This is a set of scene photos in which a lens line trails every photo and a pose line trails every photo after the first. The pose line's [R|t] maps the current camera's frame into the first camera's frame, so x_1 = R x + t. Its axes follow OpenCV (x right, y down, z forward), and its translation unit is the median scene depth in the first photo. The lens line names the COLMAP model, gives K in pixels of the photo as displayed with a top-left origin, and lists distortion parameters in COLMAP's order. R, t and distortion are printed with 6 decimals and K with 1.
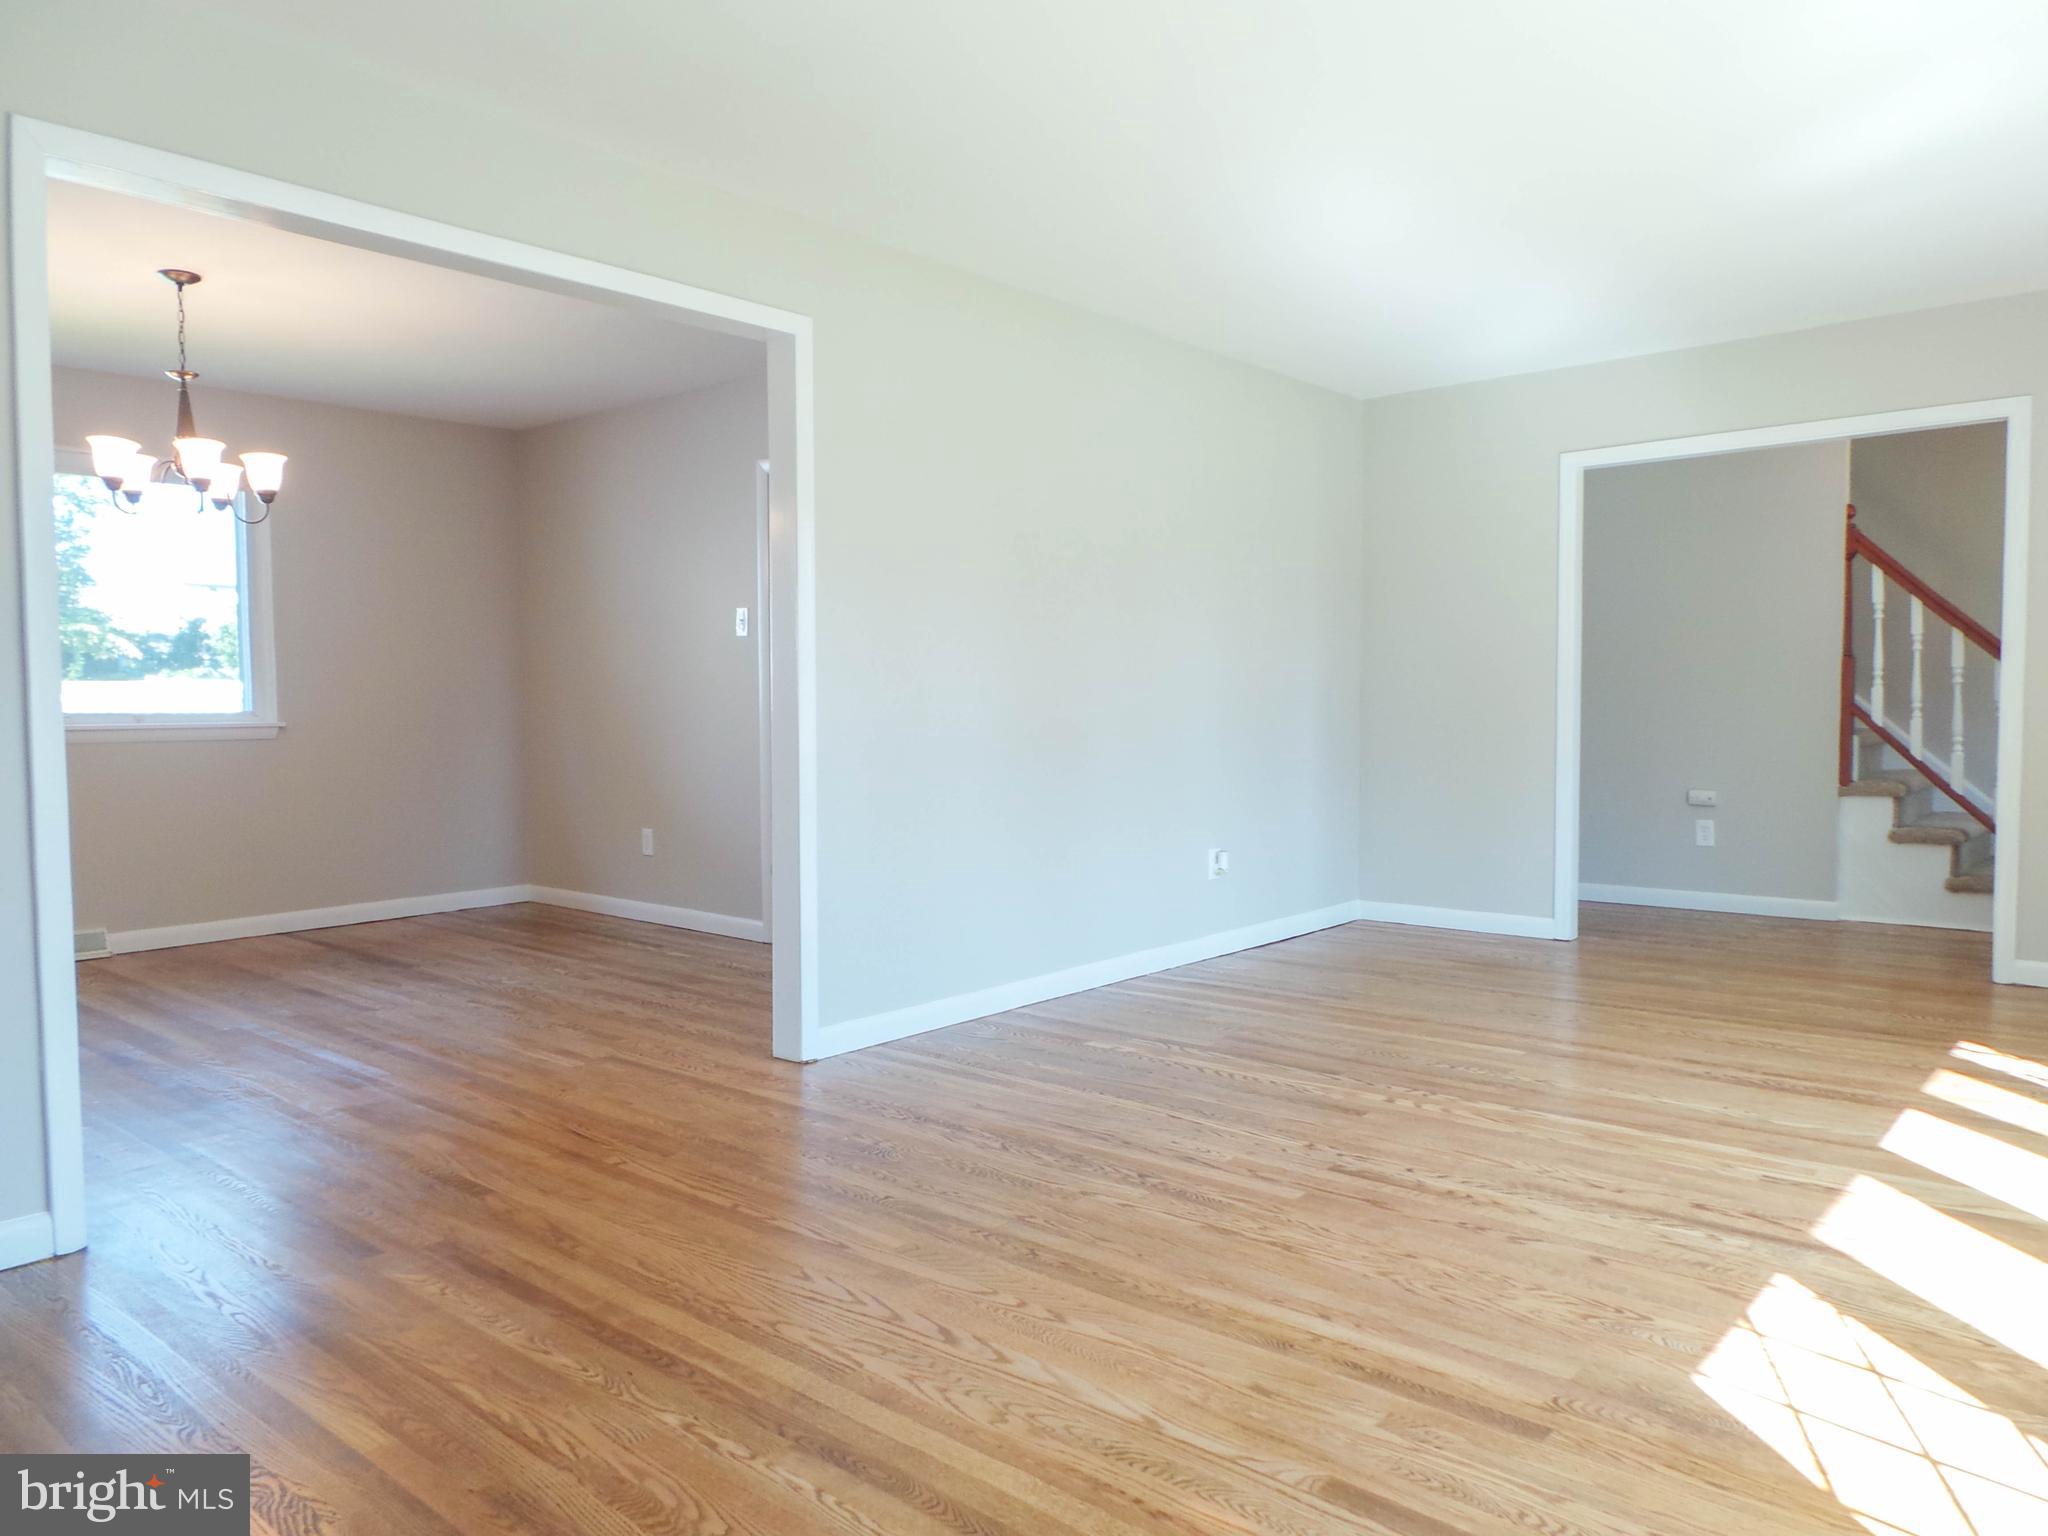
lens RADIAL K [[1411.4, 0, 1025.0], [0, 1411.4, 762.4], [0, 0, 1]] dist [0.003053, -0.001542]
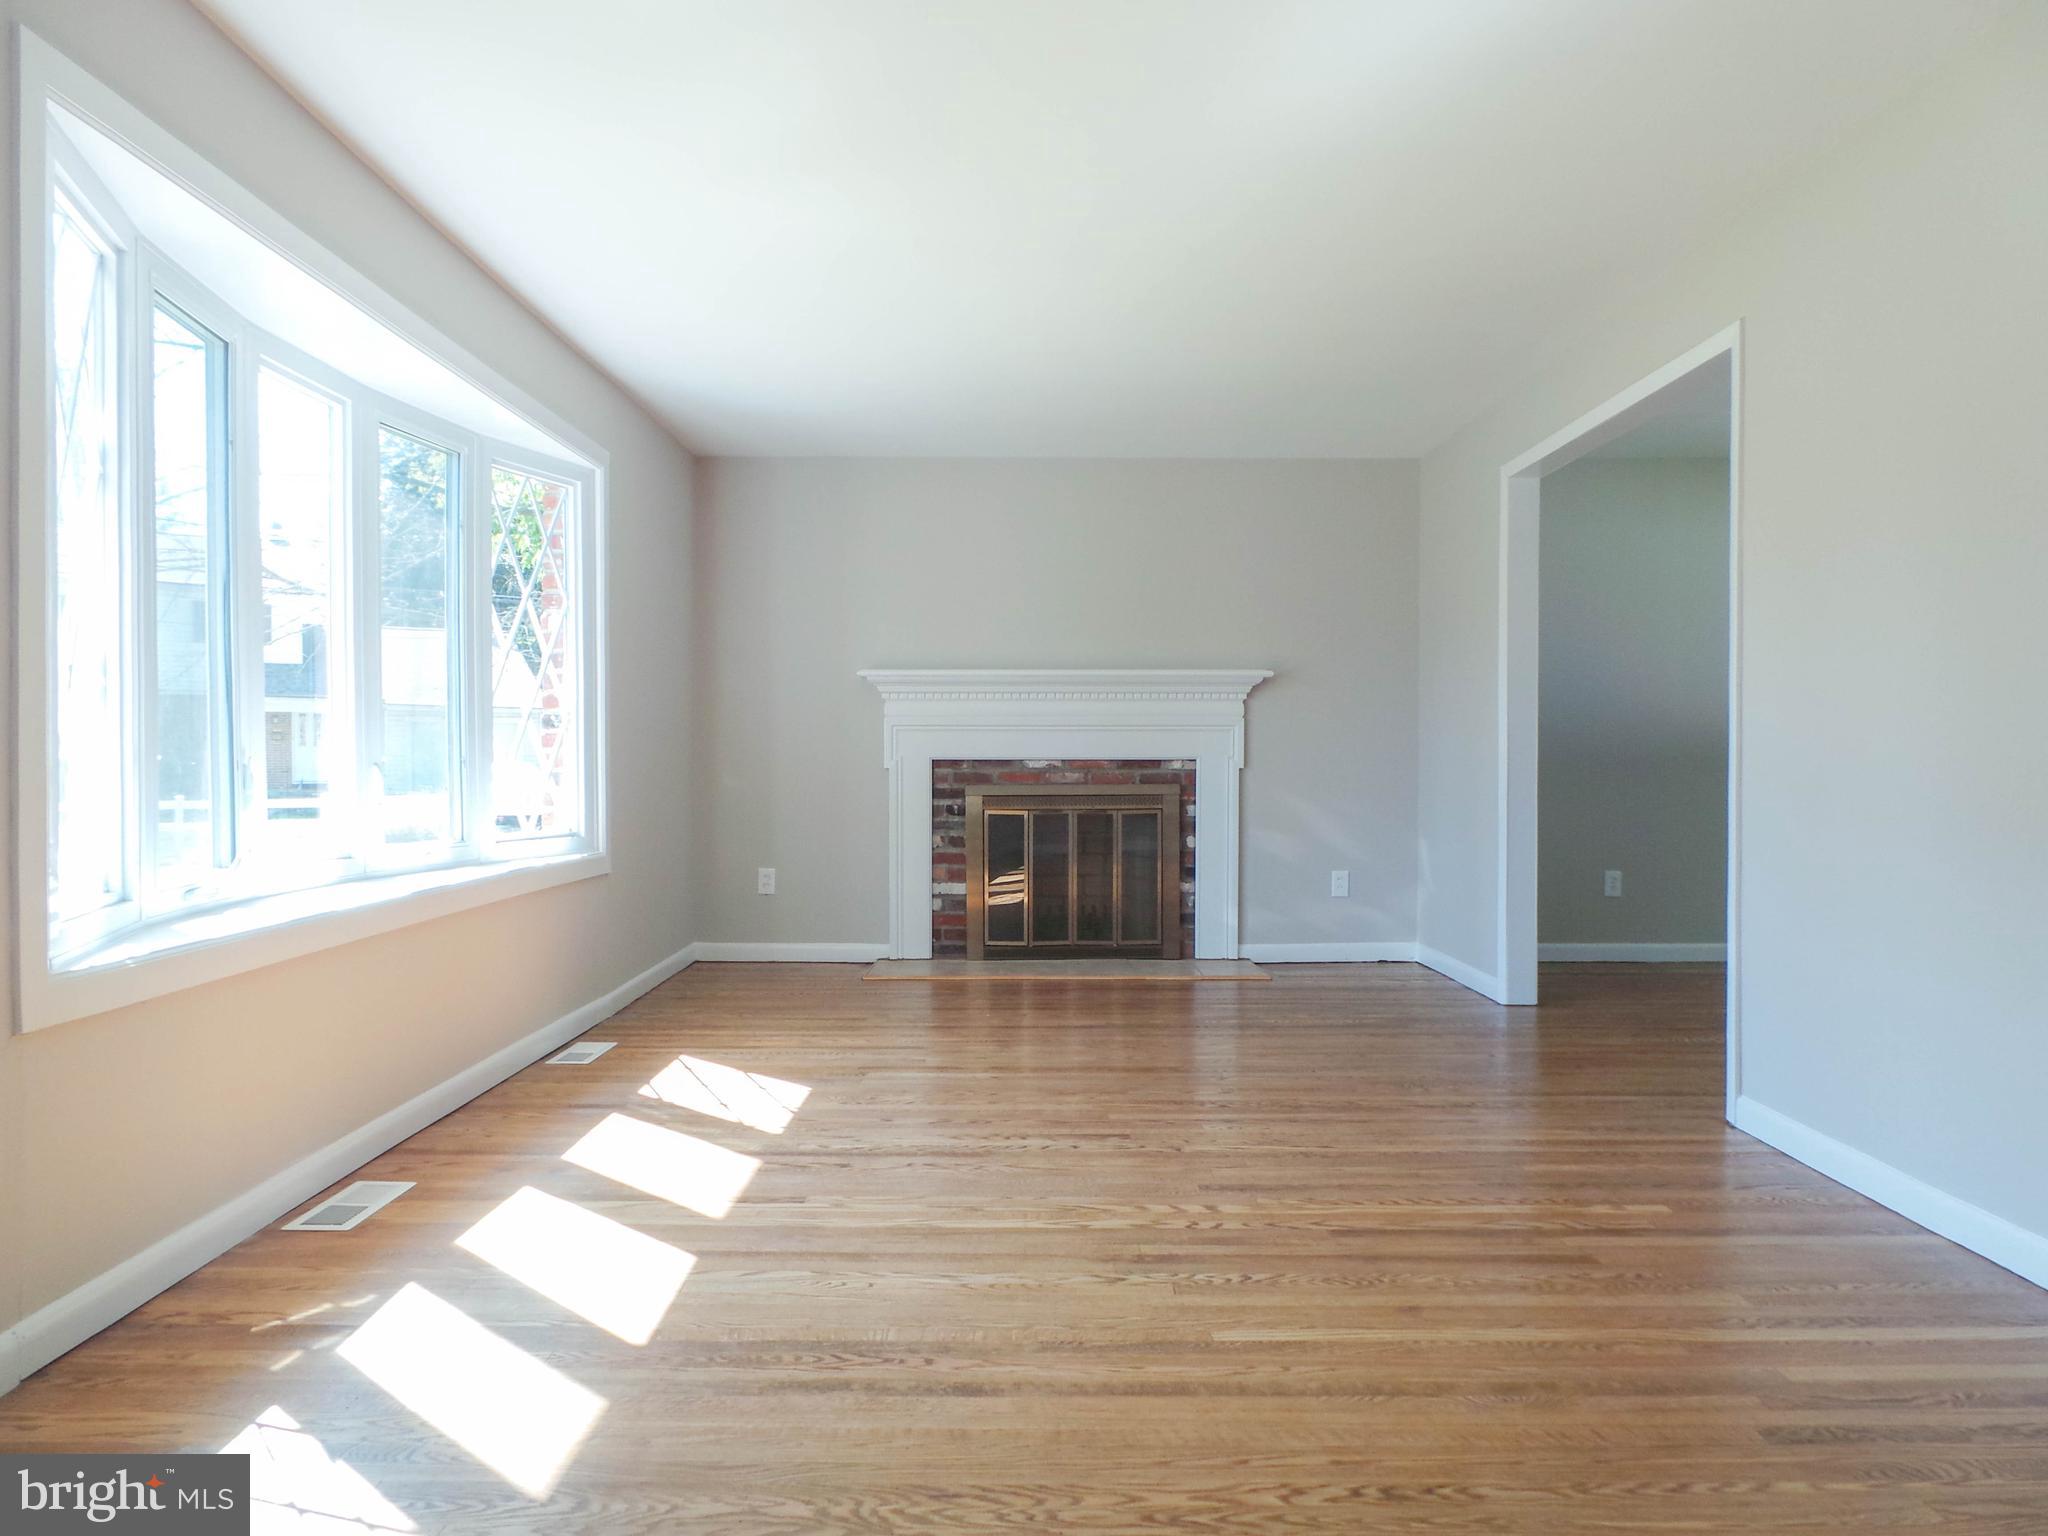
lens RADIAL K [[1411.4, 0, 1024.7], [0, 1411.4, 769.5], [0, 0, 1]] dist [0.003053, -0.001542]
pose [[-0.756602, 0.016993, -0.653655, 1.024580], [-0.024349, 0.998237, 0.054134, -0.072355], [0.653422, 0.056874, -0.754854, 1.789376]]
